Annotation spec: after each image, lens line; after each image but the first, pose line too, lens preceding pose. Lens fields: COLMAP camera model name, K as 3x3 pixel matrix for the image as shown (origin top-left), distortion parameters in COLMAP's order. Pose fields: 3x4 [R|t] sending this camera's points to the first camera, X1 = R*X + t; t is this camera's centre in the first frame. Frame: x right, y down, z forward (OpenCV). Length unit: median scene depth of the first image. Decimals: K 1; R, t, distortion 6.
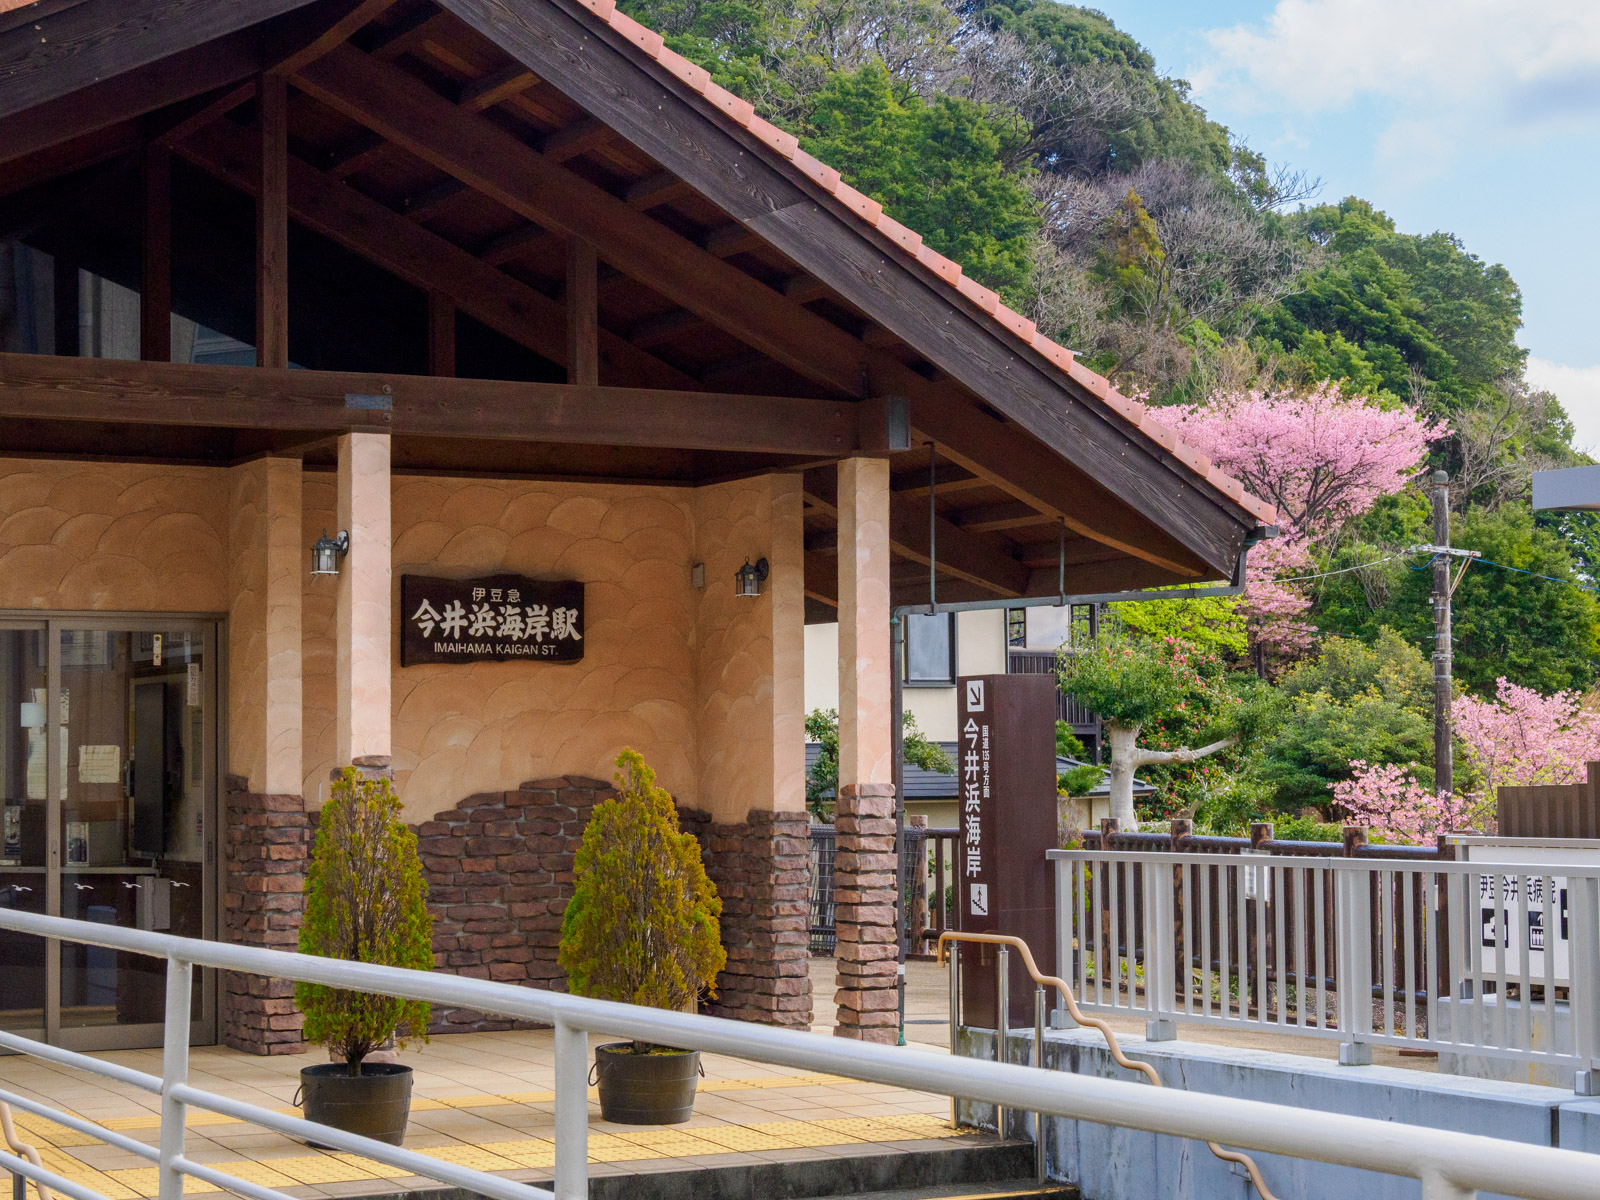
lens RADIAL K [[3074.0, 0, 800.0], [0, 3074.0, 600.0], [0, 0, 1]] dist [0.000175, -0.000292]
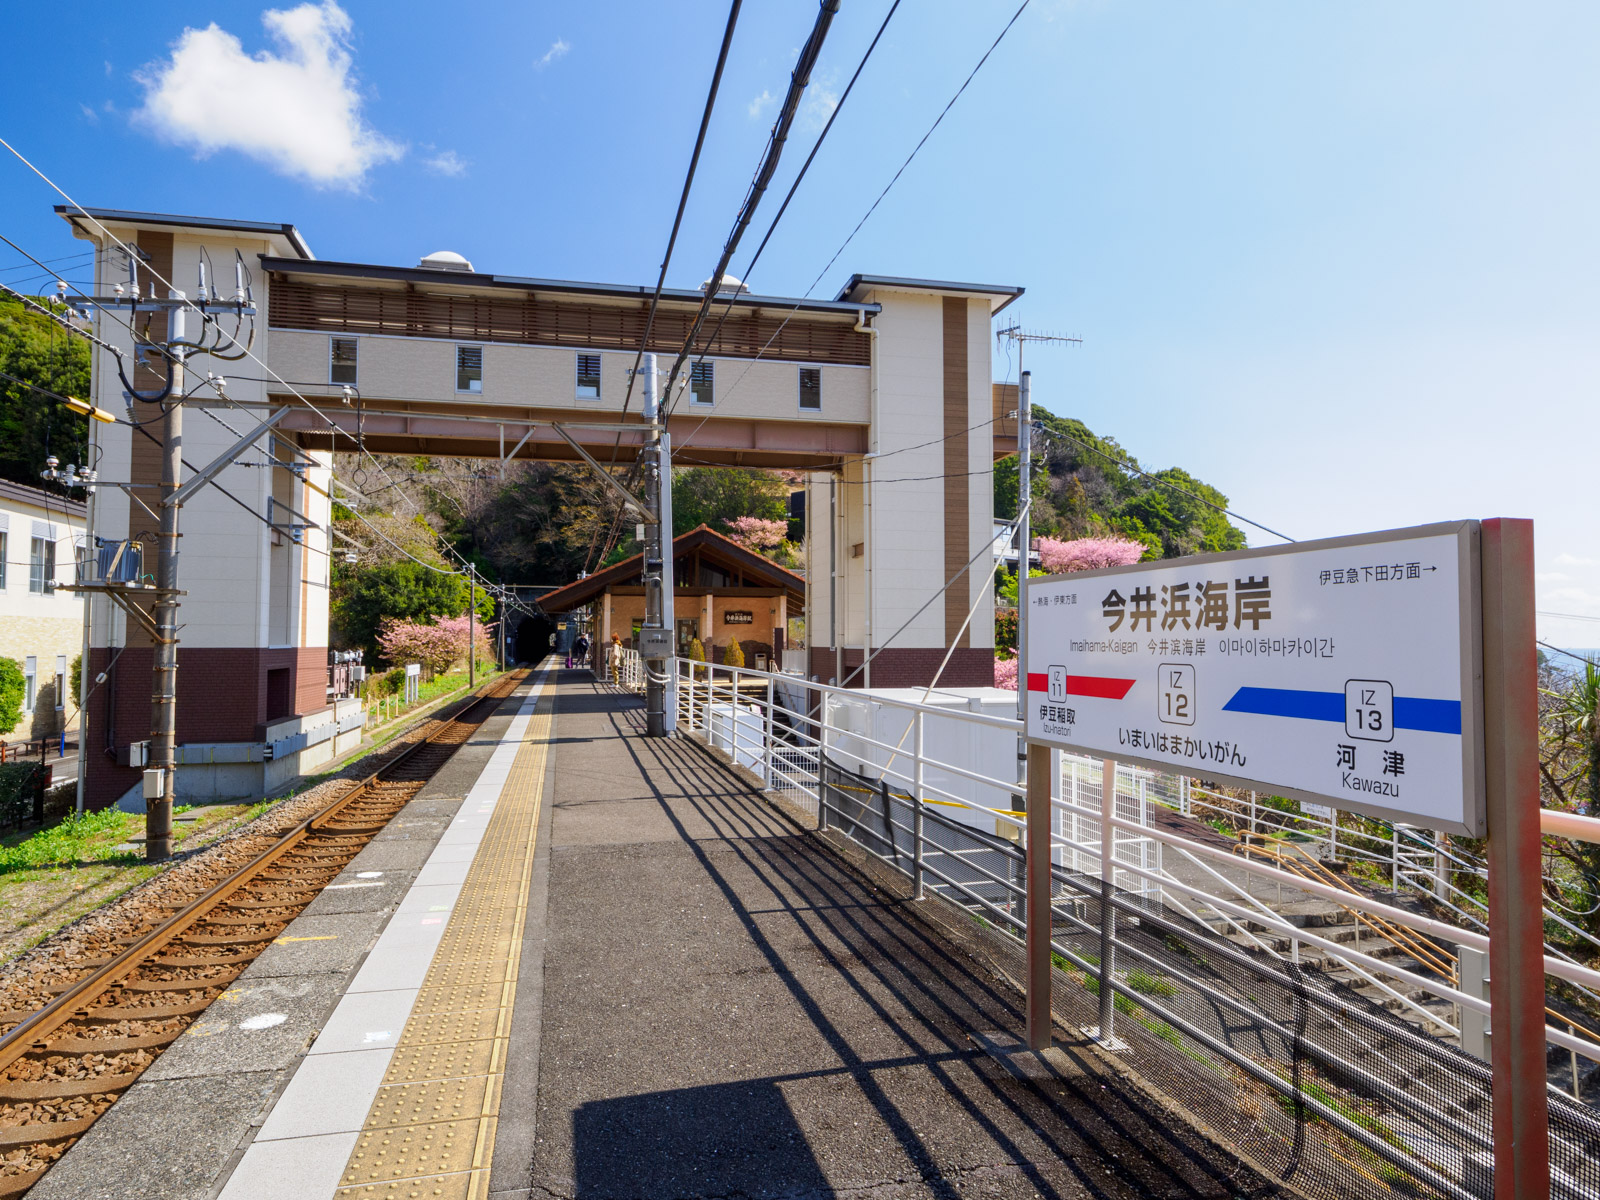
lens RADIAL K [[1024.1, 0, 800.0], [0, 1024.1, 600.0], [0, 0, 1]] dist [-0.000538, 0.000085]
pose [[0.965262, -0.001958, -0.261276, 0.107647], [0.005798, 0.999886, 0.013925, -0.011000], [0.261219, -0.014956, 0.965164, -0.202609]]
